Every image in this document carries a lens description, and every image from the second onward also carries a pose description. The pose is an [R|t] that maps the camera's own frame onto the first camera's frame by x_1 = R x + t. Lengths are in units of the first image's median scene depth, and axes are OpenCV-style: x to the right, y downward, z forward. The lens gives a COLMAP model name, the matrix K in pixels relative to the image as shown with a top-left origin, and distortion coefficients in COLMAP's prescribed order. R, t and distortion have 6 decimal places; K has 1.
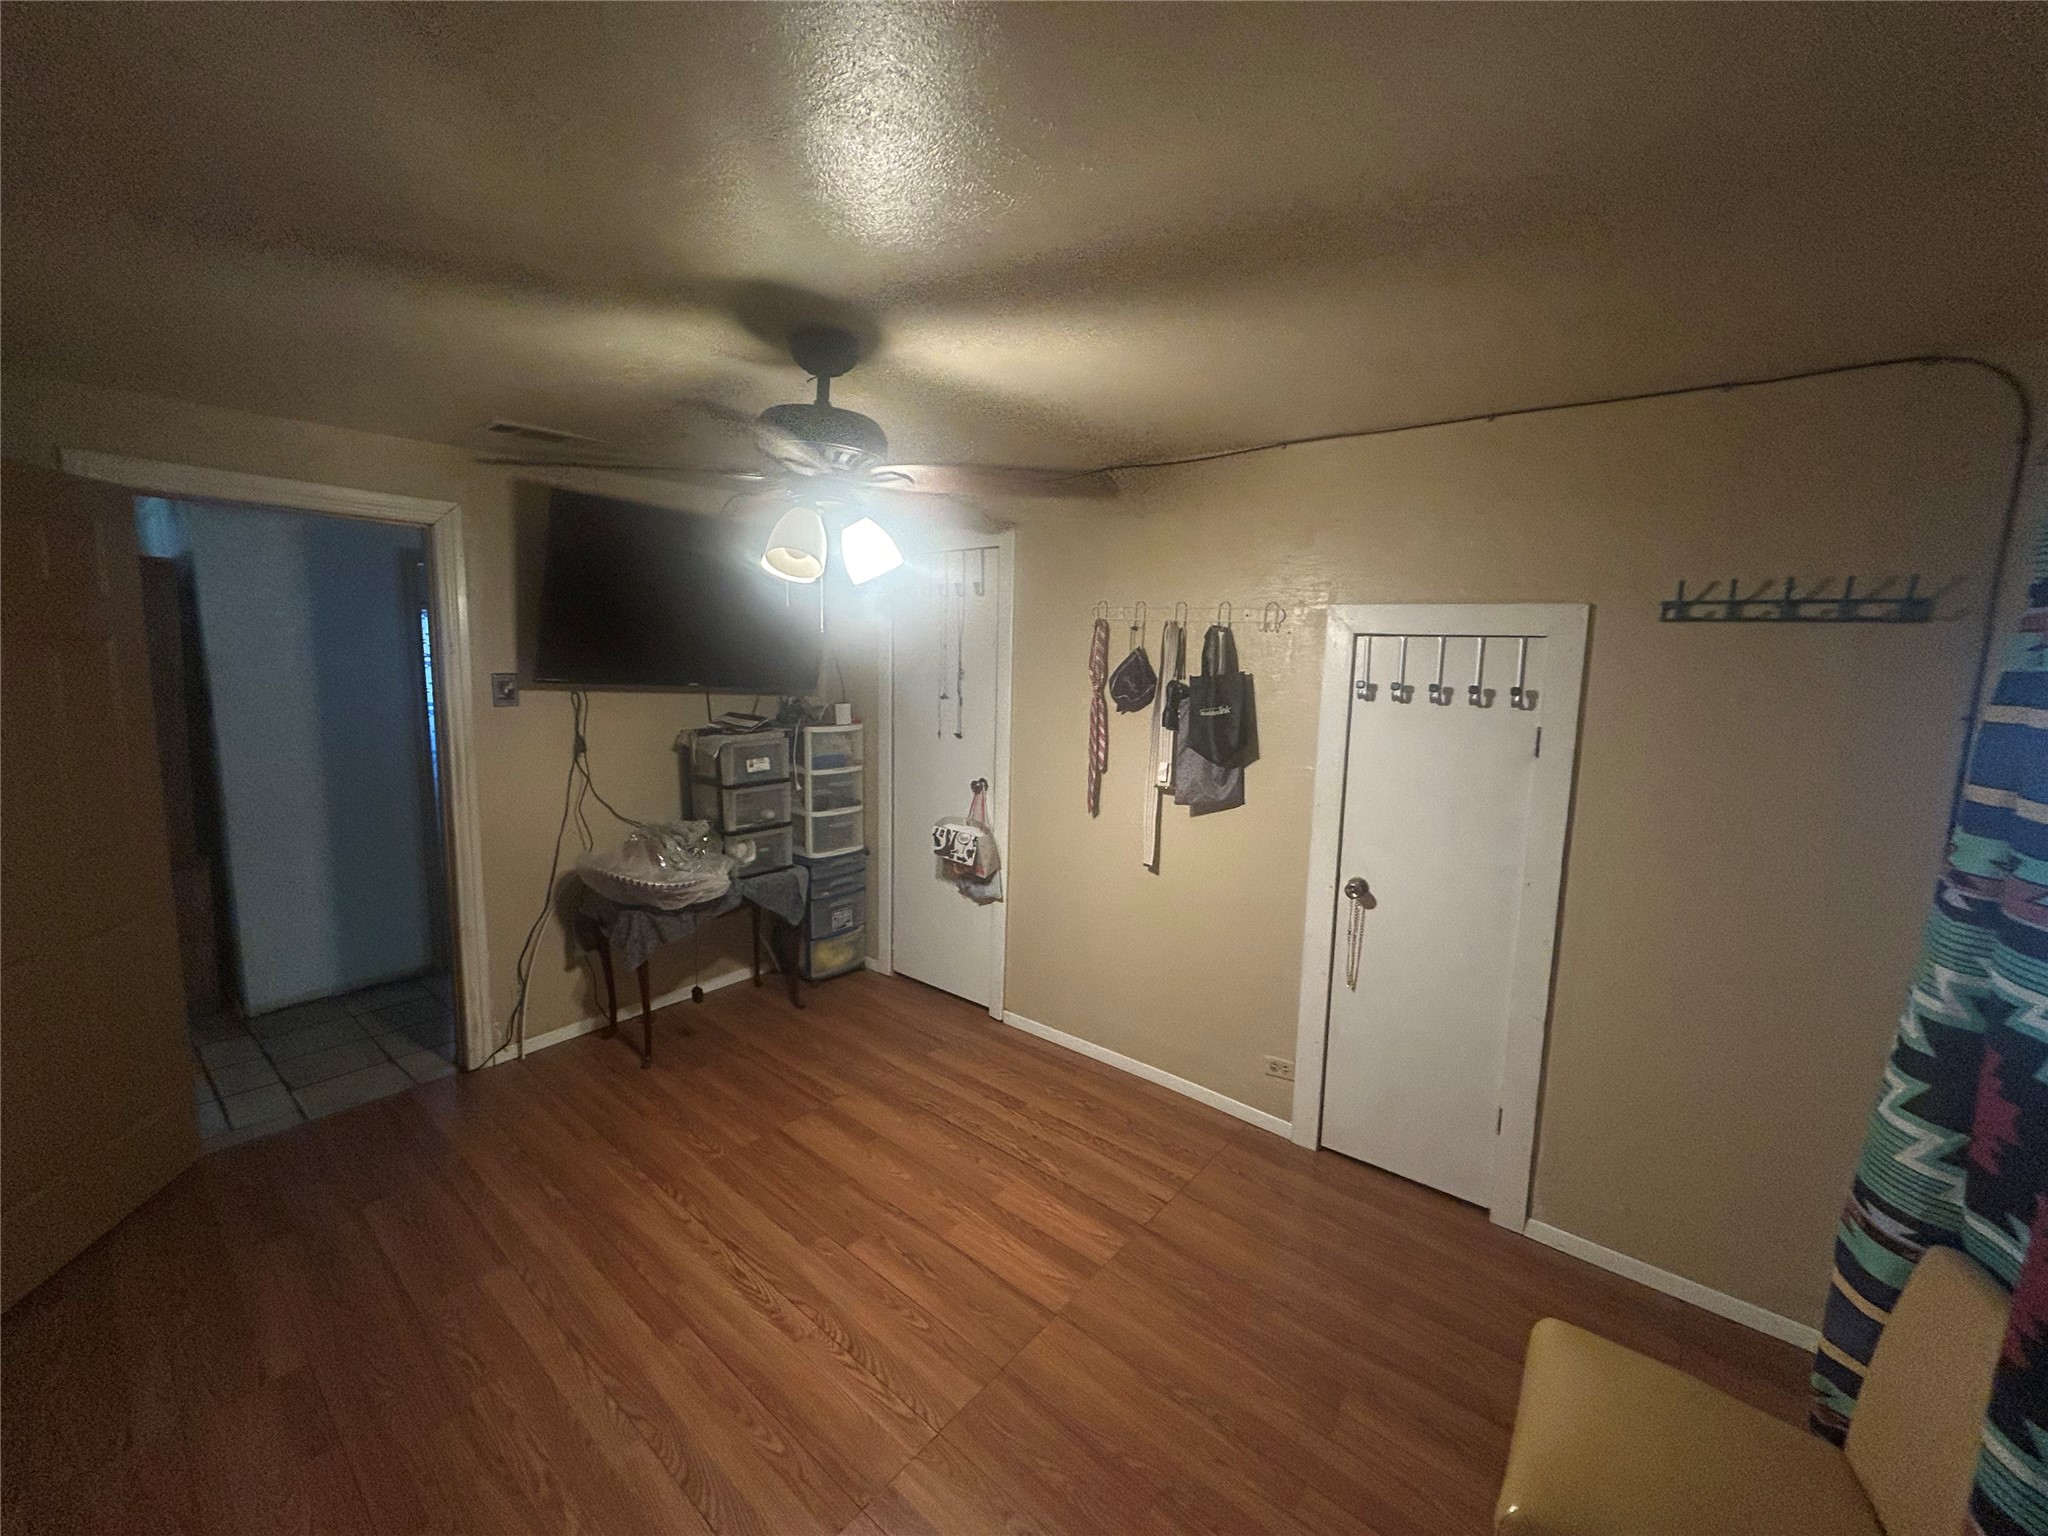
lens RADIAL K [[828.5, 0, 1023.9], [0, 828.5, 760.2], [0, 0, 1]] dist [0.001297, 0.000909]
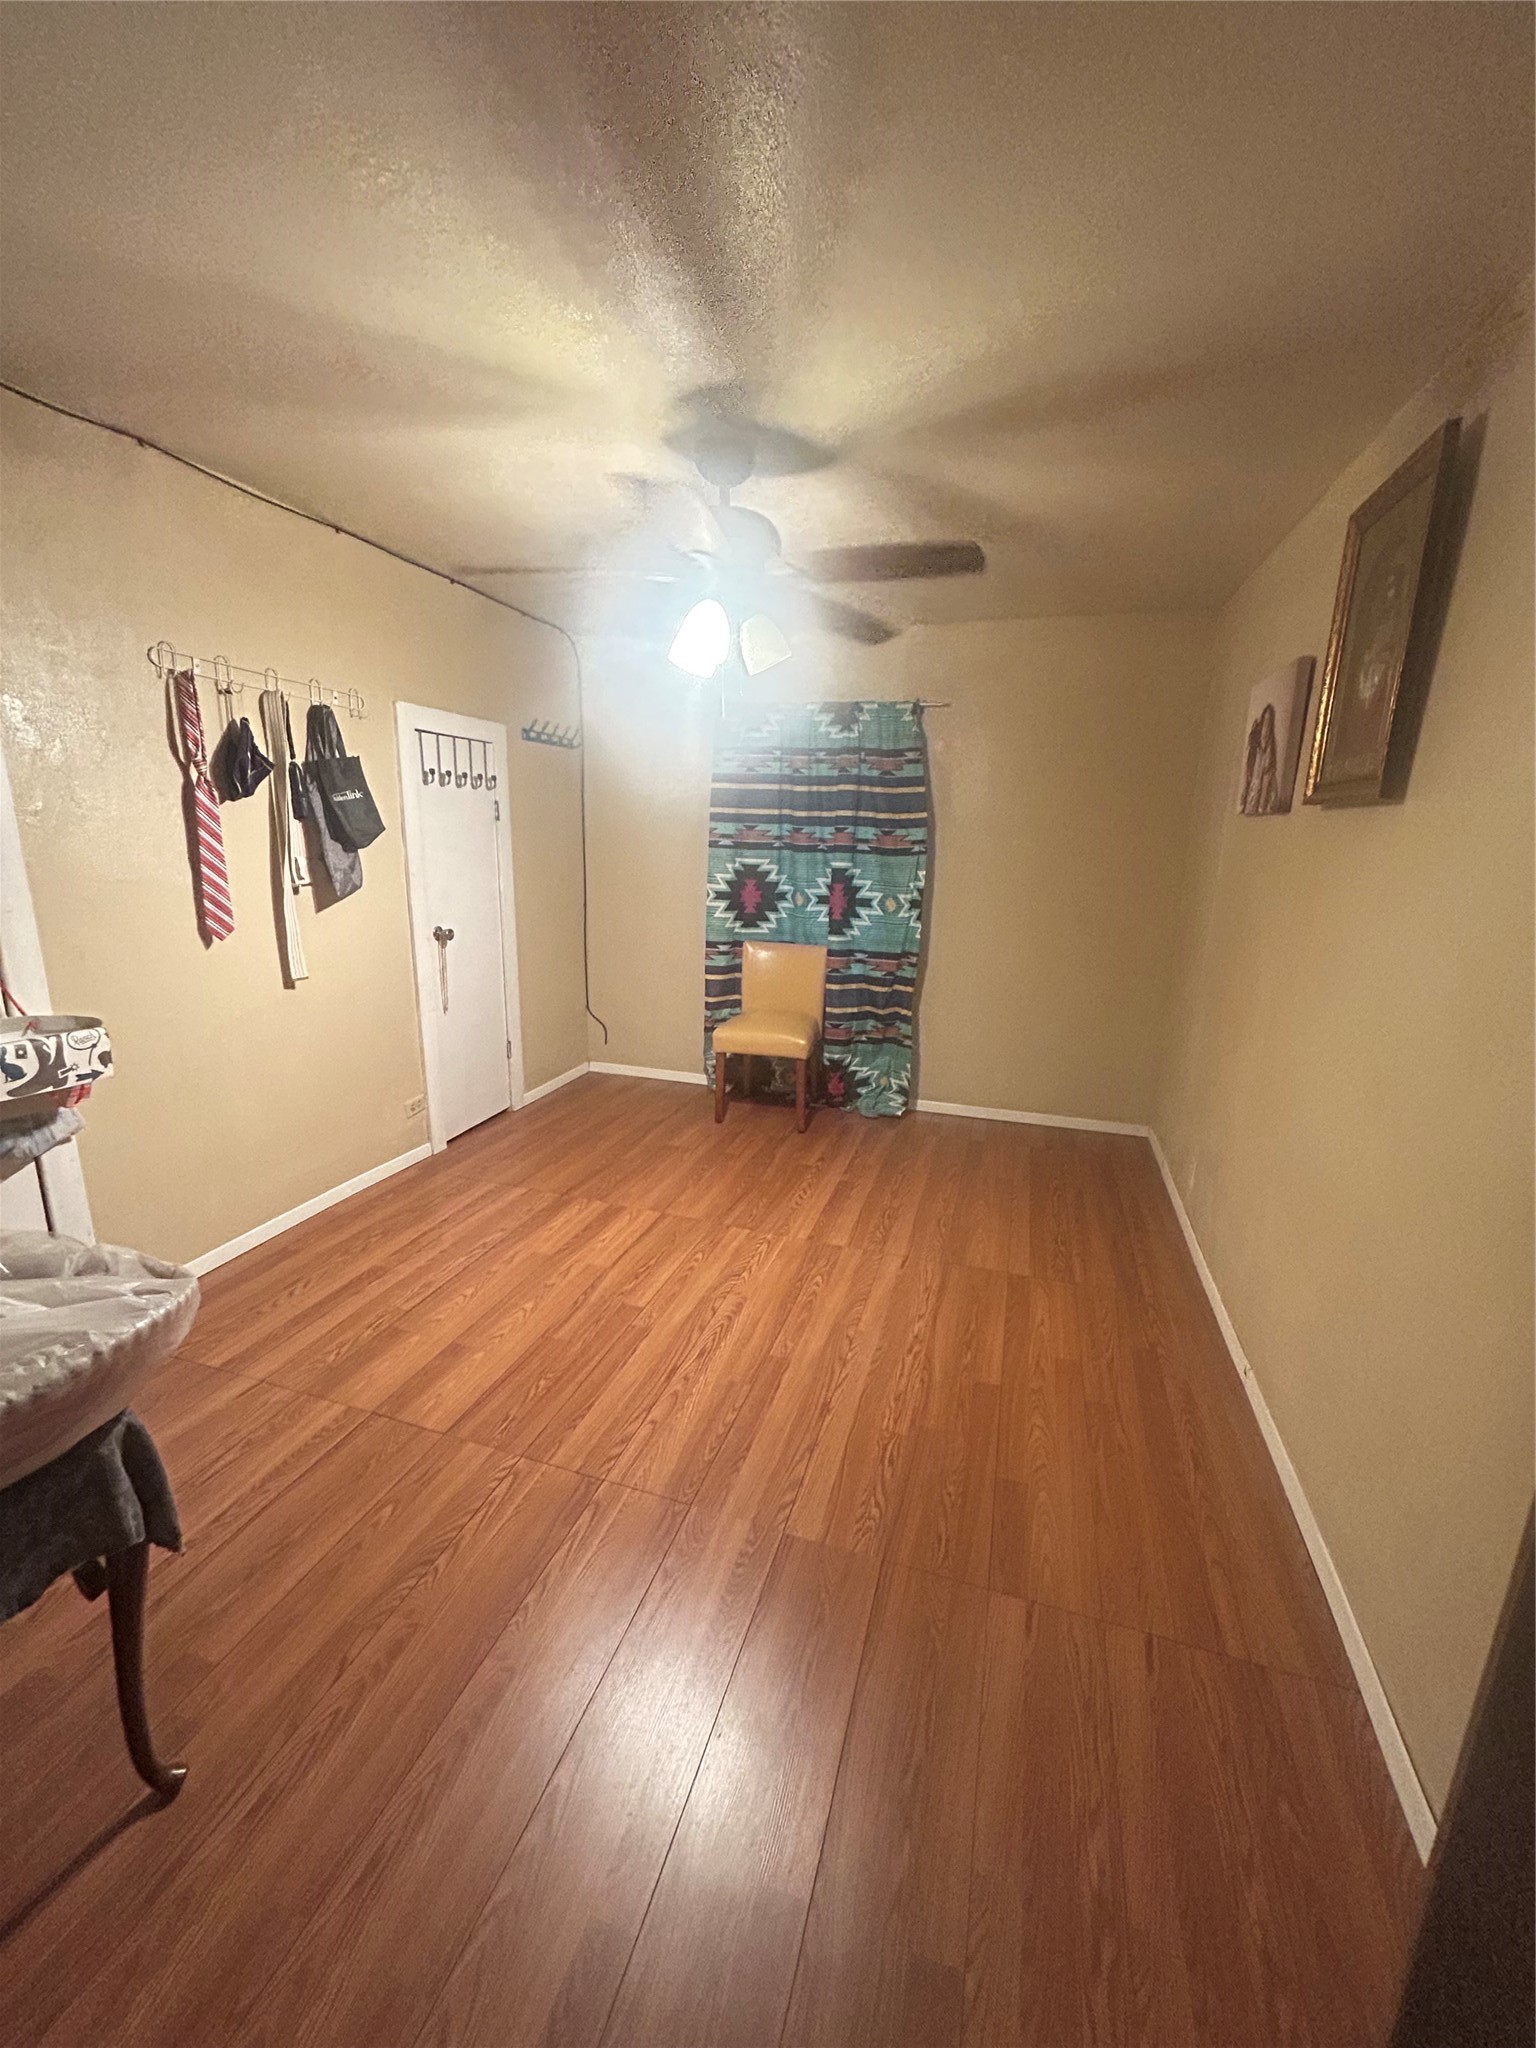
lens RADIAL K [[828.5, 0, 771.3], [0, 828.5, 1021.6], [0, 0, 1]] dist [0.001297, 0.000909]
pose [[-0.385169, -0.250229, 0.888274, -1.103889], [0.078156, 0.950234, 0.301573, -0.075592], [-0.919531, 0.185580, -0.346444, 1.110383]]
